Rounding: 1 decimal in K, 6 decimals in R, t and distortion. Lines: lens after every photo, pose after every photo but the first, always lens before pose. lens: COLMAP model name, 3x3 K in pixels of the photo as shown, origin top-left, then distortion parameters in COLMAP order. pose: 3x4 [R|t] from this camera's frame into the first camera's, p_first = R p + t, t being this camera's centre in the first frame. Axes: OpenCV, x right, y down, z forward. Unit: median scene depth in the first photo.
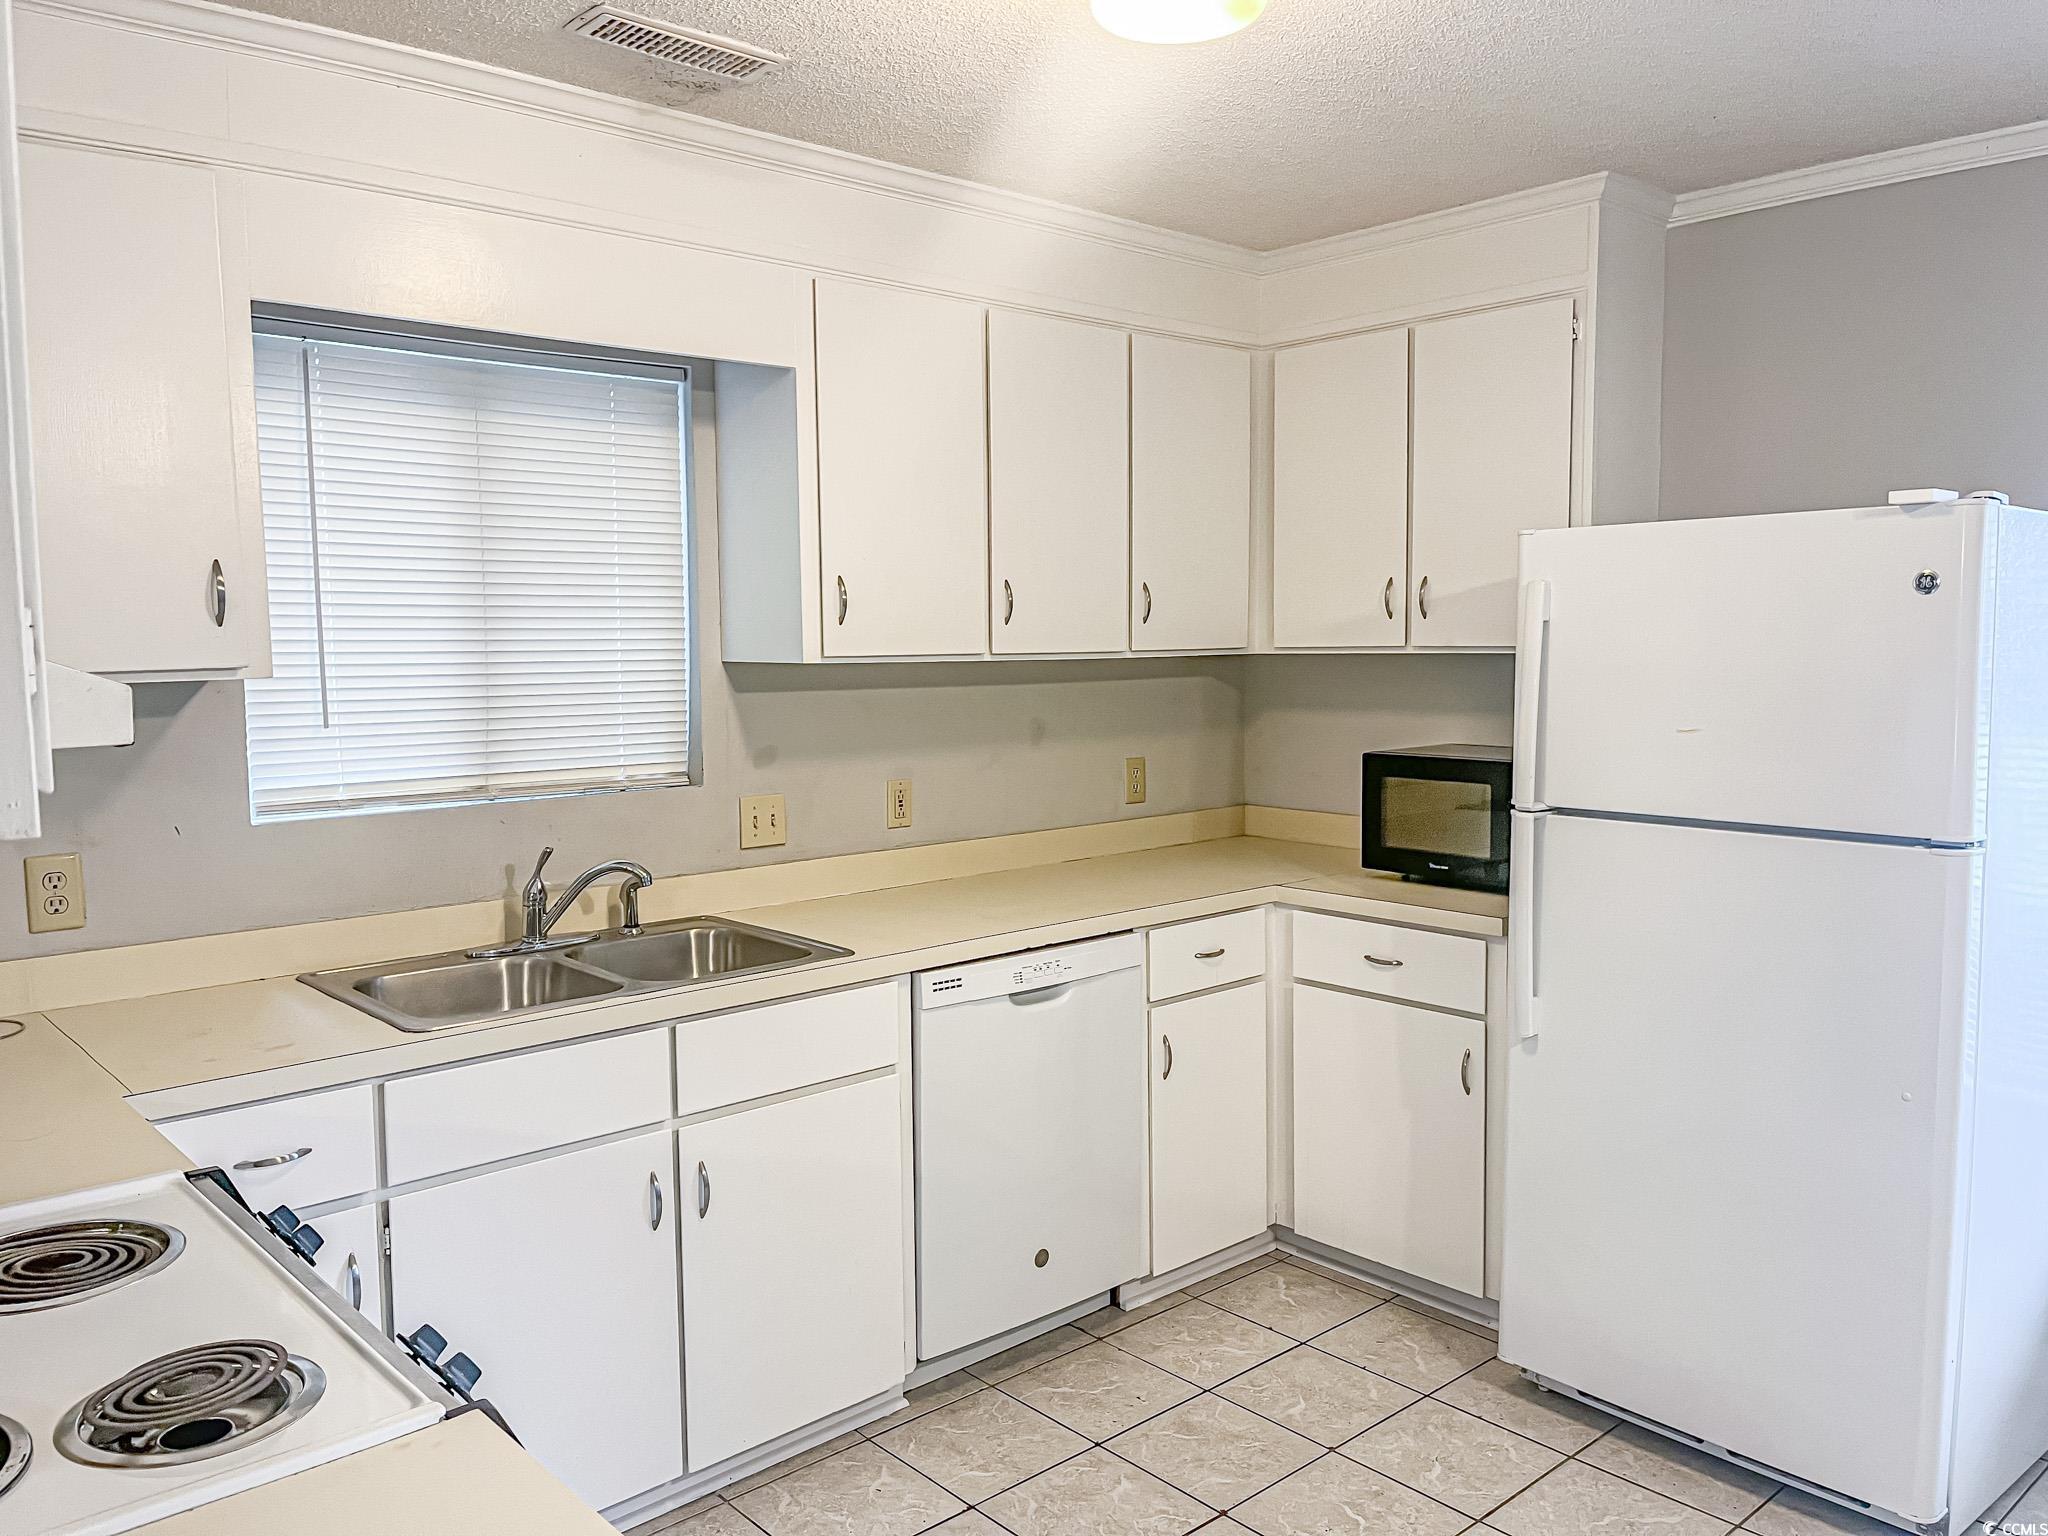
lens RADIAL K [[1536.7, 0, 1024.0], [0, 1536.7, 768.0], [0, 0, 1]] dist [0.124116, -0.211942]
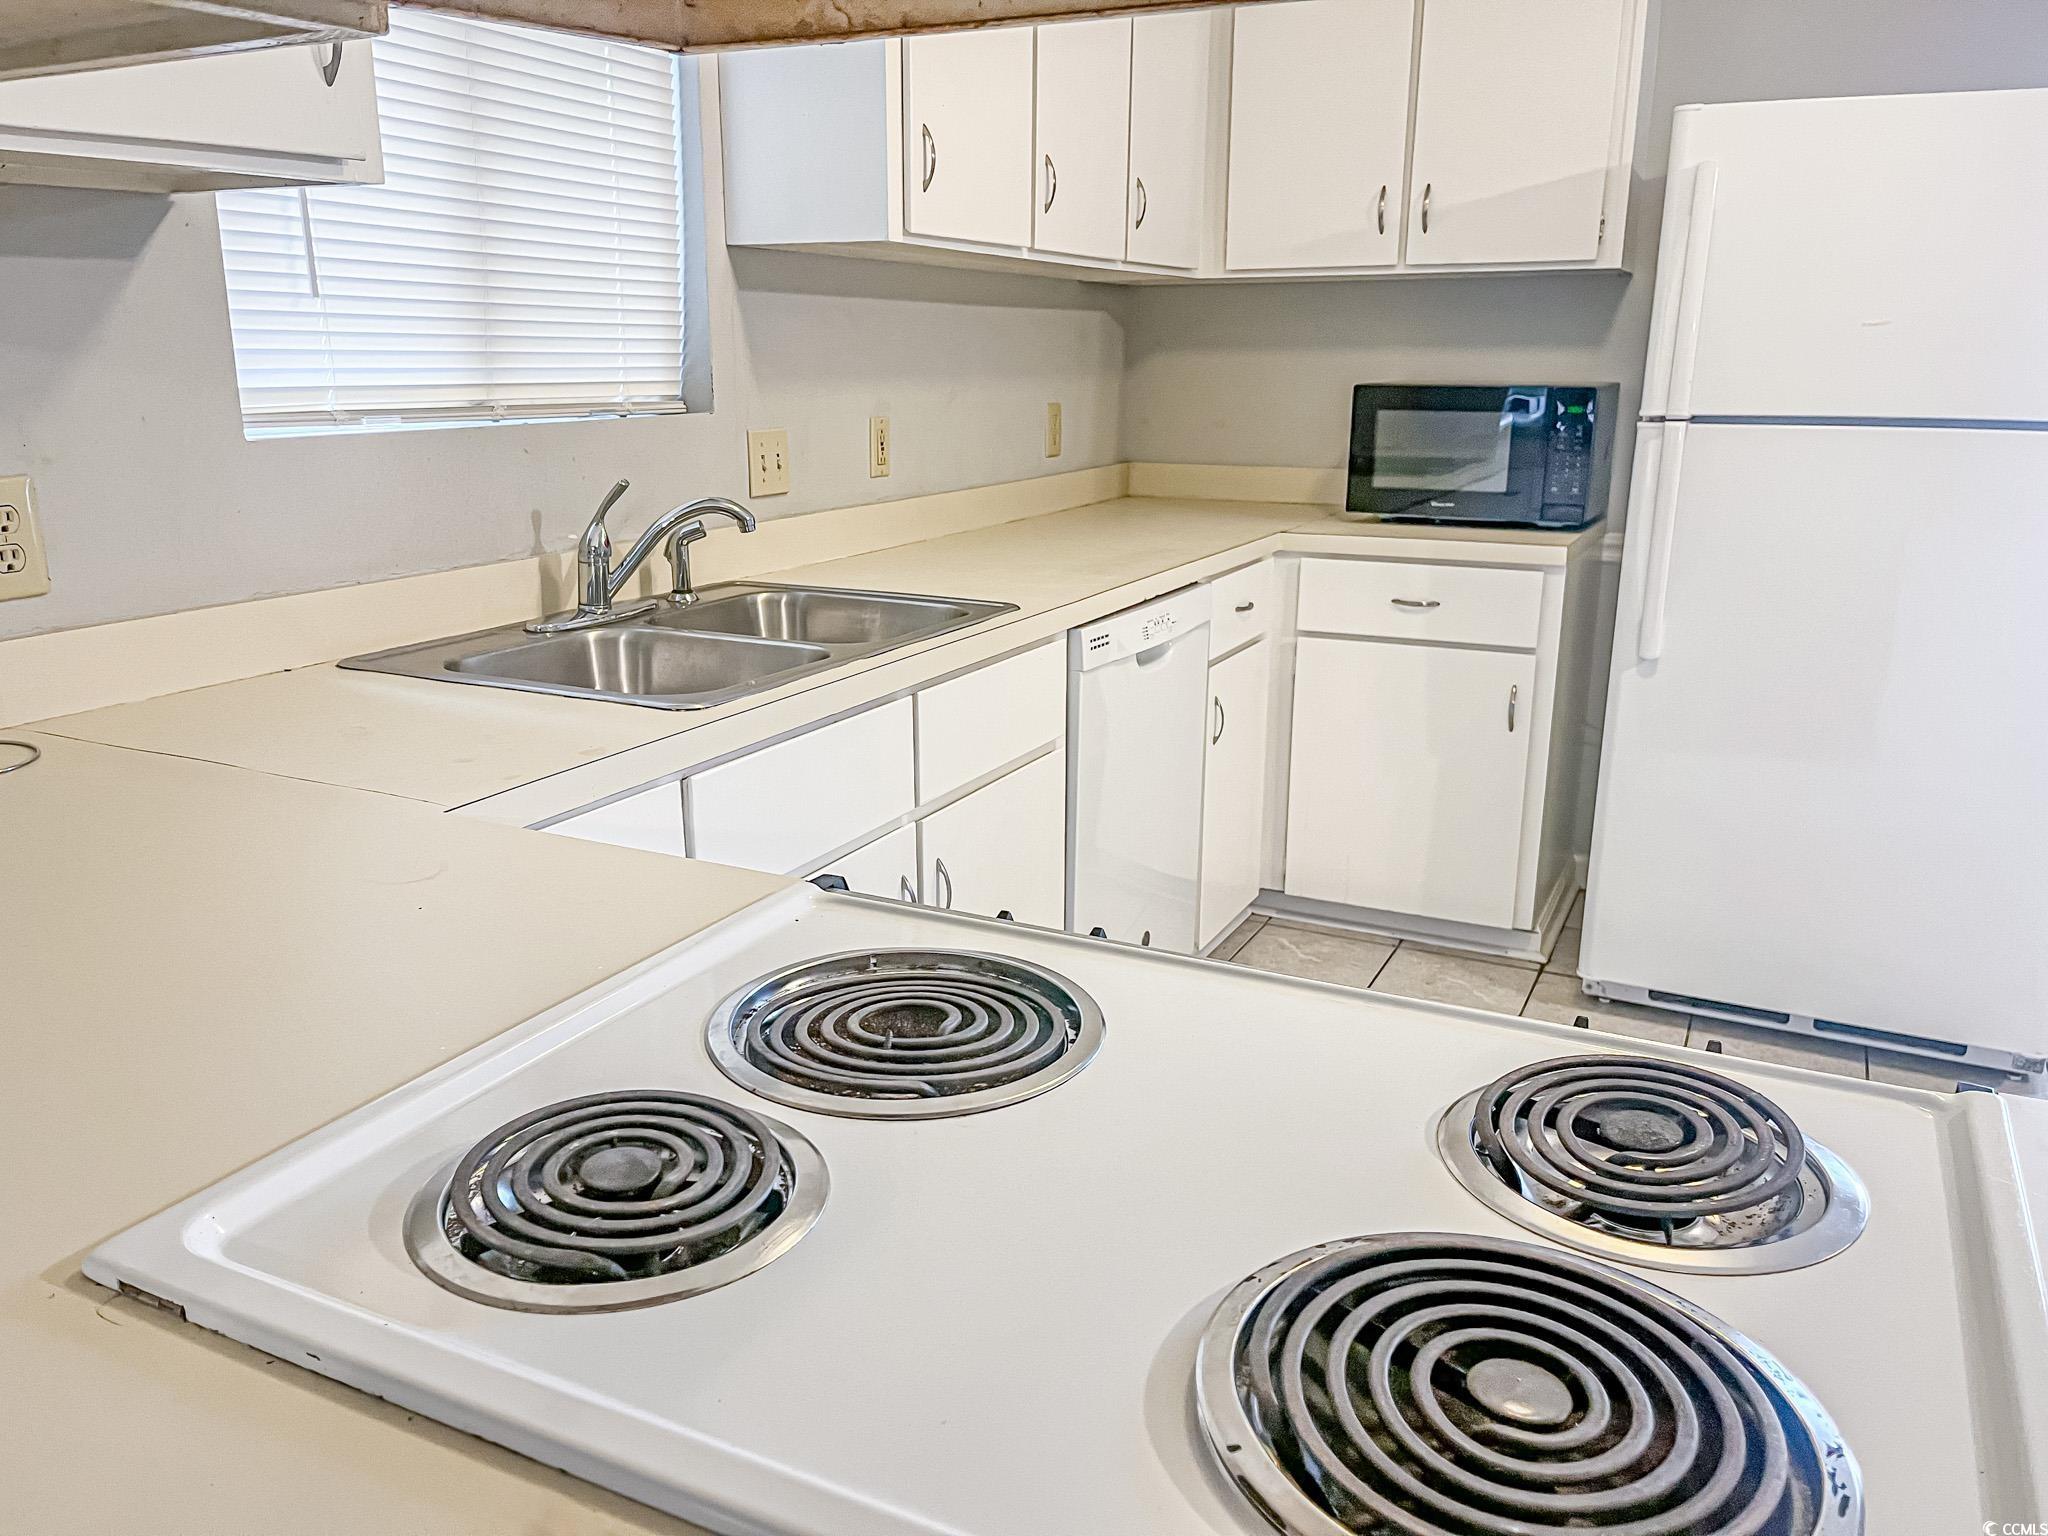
lens RADIAL K [[1552.2, 0, 1024.0], [0, 1552.2, 768.0], [0, 0, 1]] dist [0.017657, -0.002085]
pose [[0.929643, -0.086687, 0.358119, -0.353824], [0.023108, 0.983734, 0.178137, 0.050884], [-0.367736, -0.157329, 0.916525, 0.207409]]
